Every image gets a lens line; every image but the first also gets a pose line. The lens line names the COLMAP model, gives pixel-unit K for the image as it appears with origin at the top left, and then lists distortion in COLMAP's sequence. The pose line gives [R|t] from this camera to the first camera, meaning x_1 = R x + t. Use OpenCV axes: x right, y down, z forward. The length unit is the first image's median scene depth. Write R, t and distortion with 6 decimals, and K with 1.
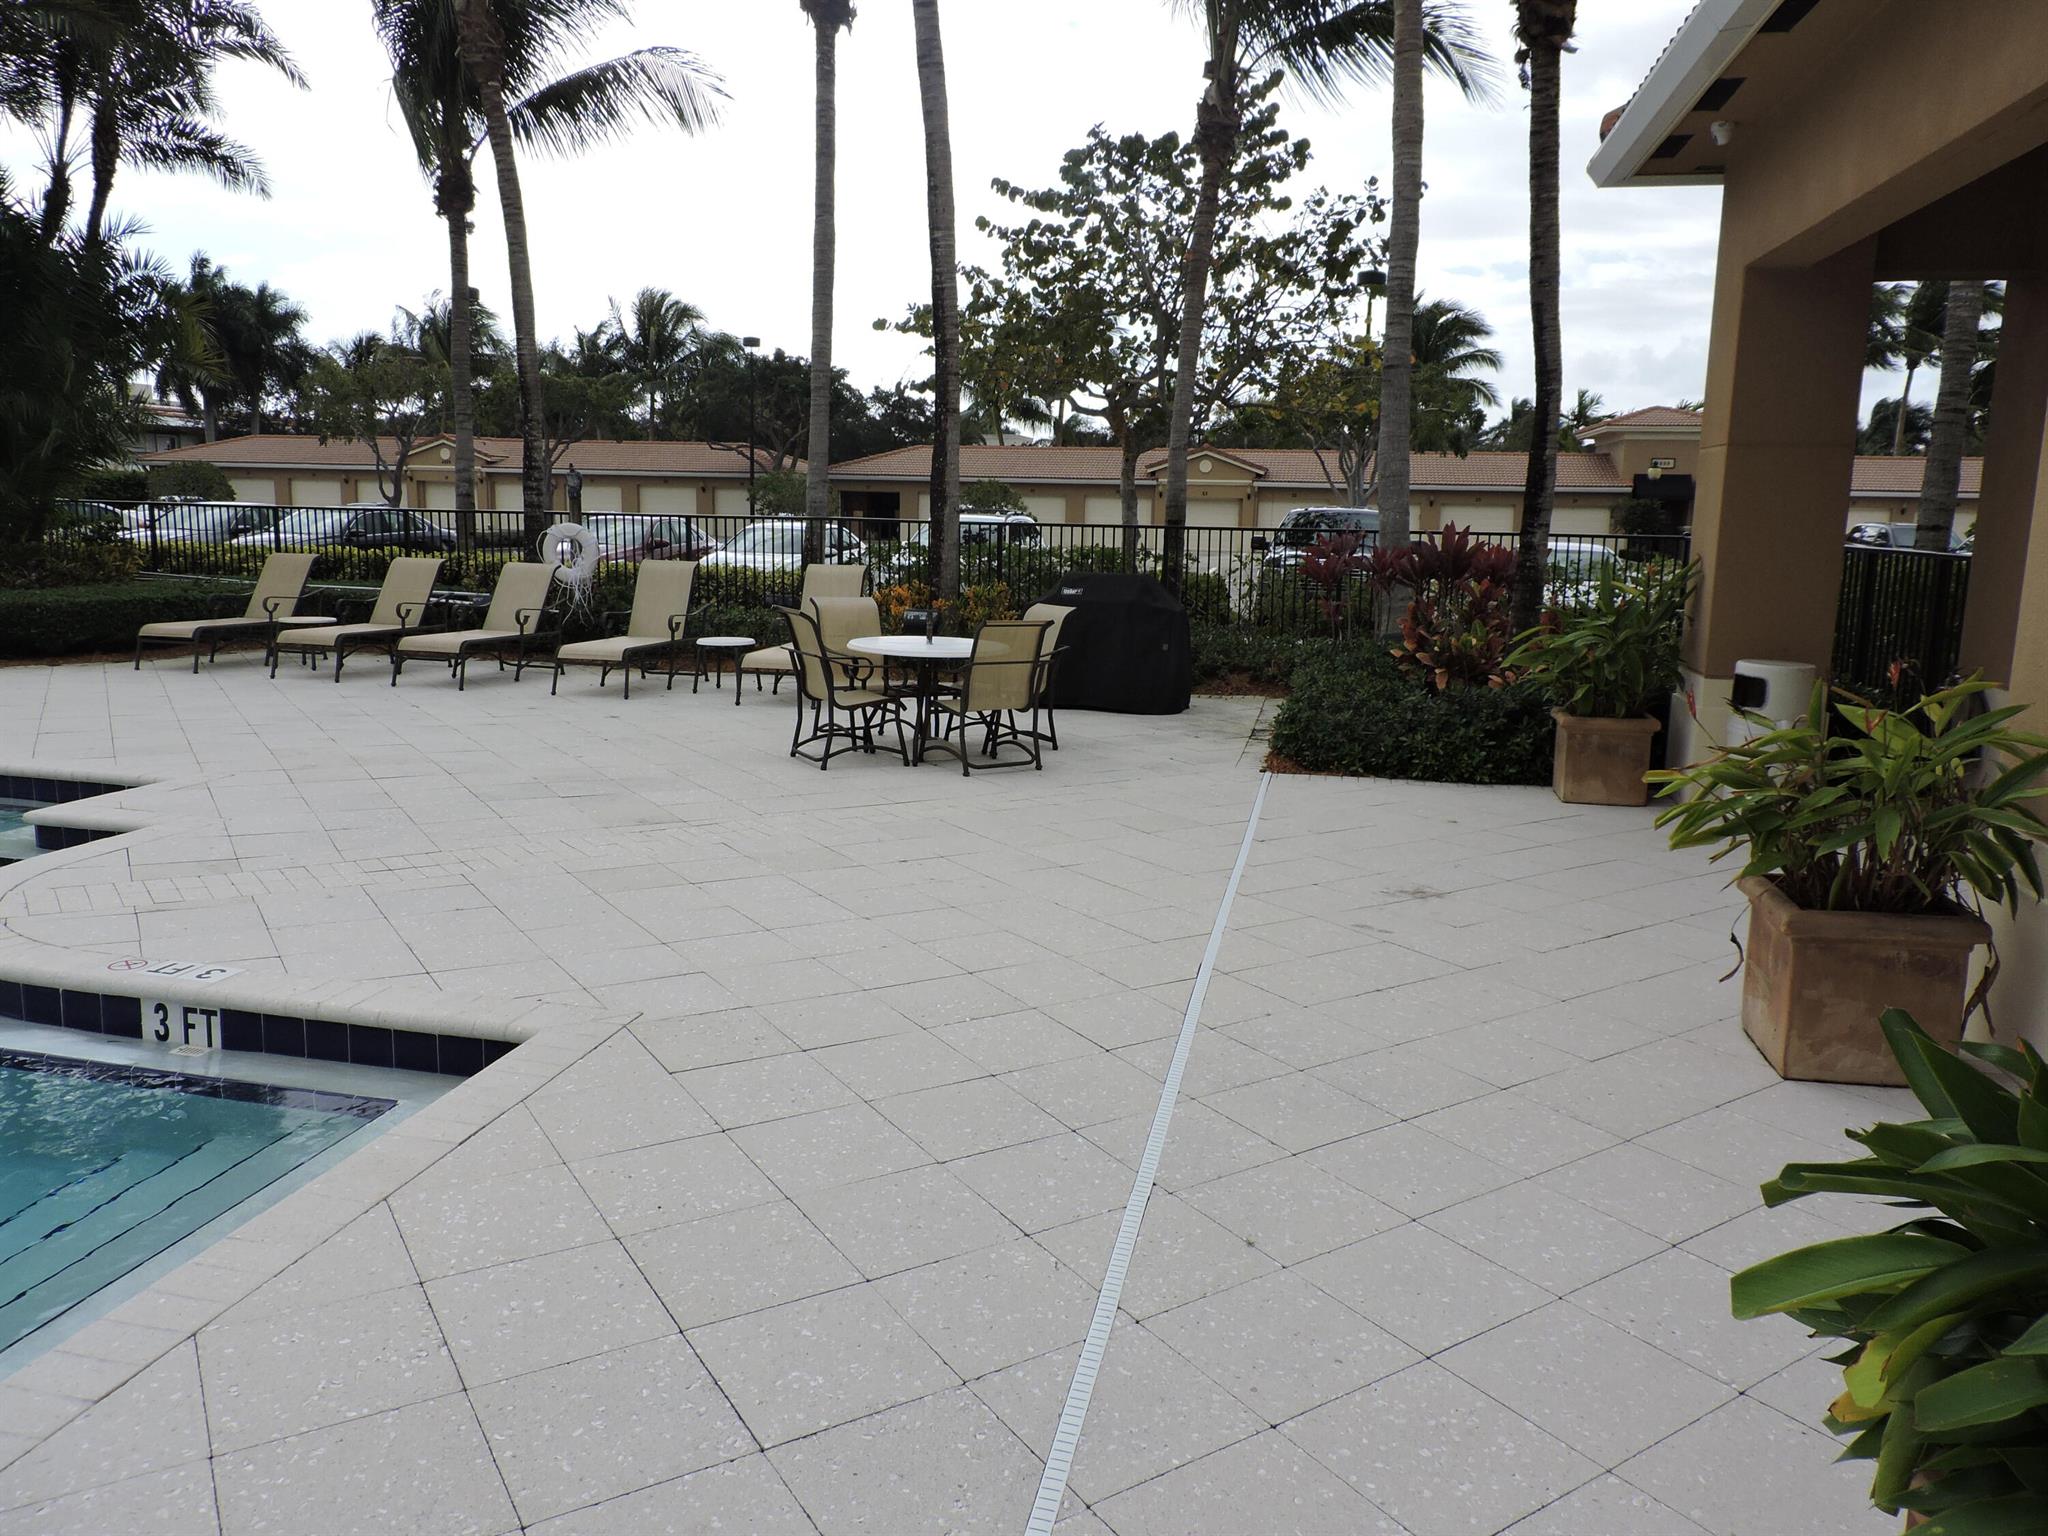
lens RADIAL K [[1467.5, 0, 1025.0], [0, 1467.5, 770.5], [0, 0, 1]] dist [-0.005124, 0.000000]
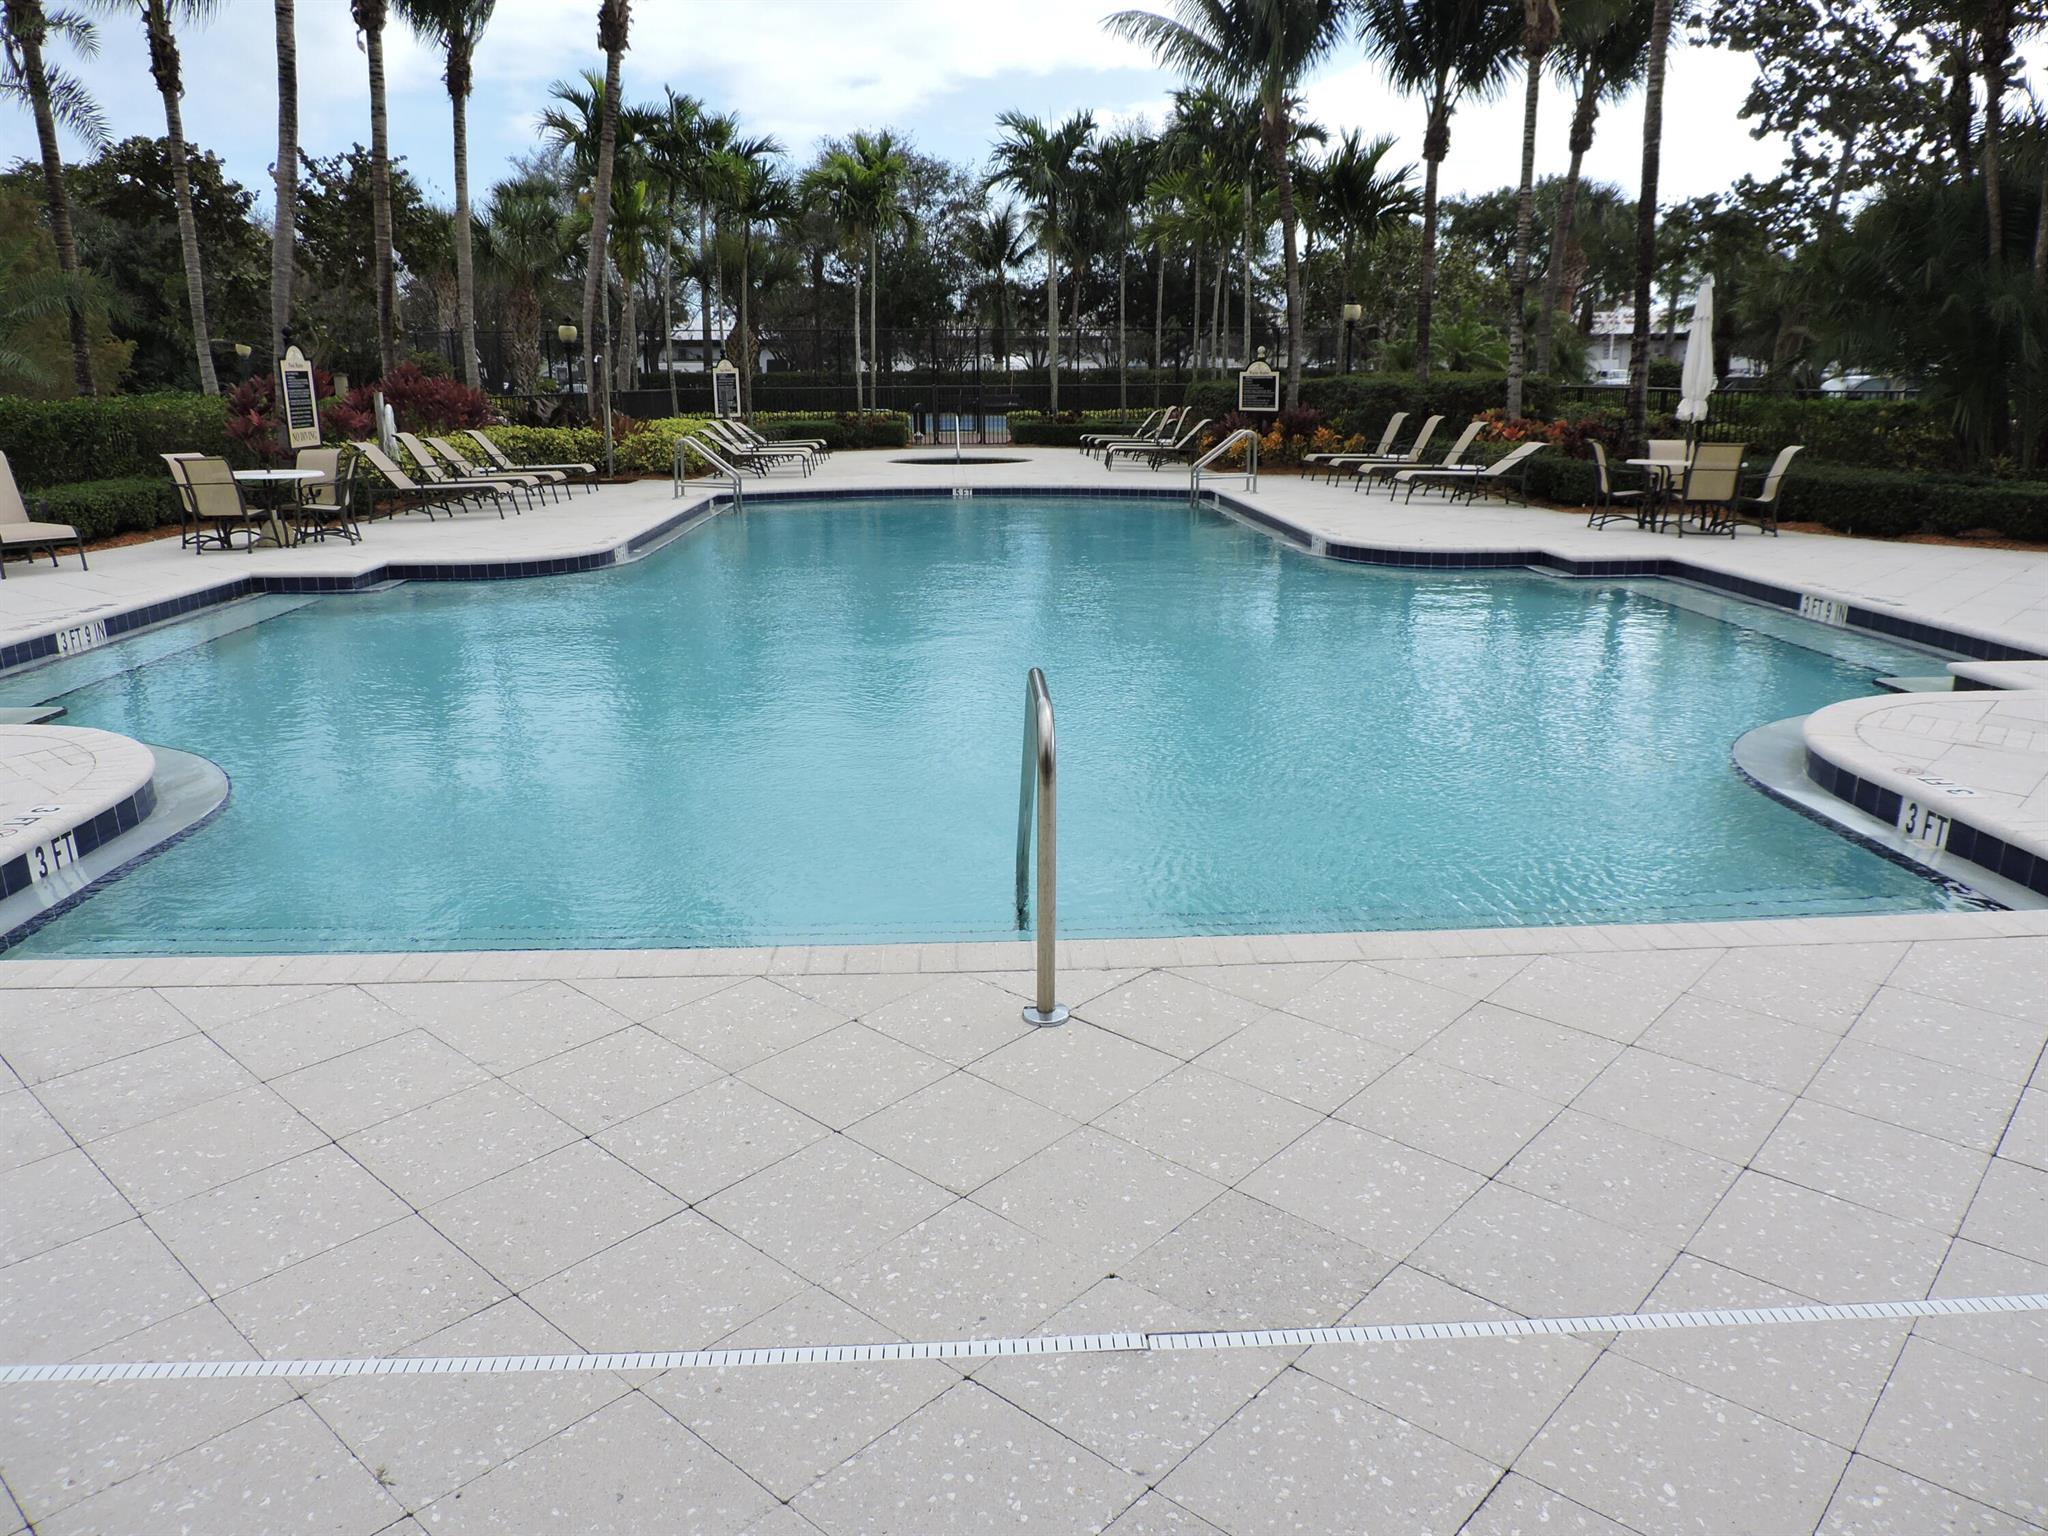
lens RADIAL K [[1467.5, 0, 1023.7], [0, 1467.5, 769.2], [0, 0, 1]] dist [-0.005124, 0.000000]
pose [[0.275431, 0.223815, -0.934903, 0.385353], [-0.157747, 0.969860, 0.185710, 0.015522], [0.948290, 0.096328, 0.302436, -0.126945]]
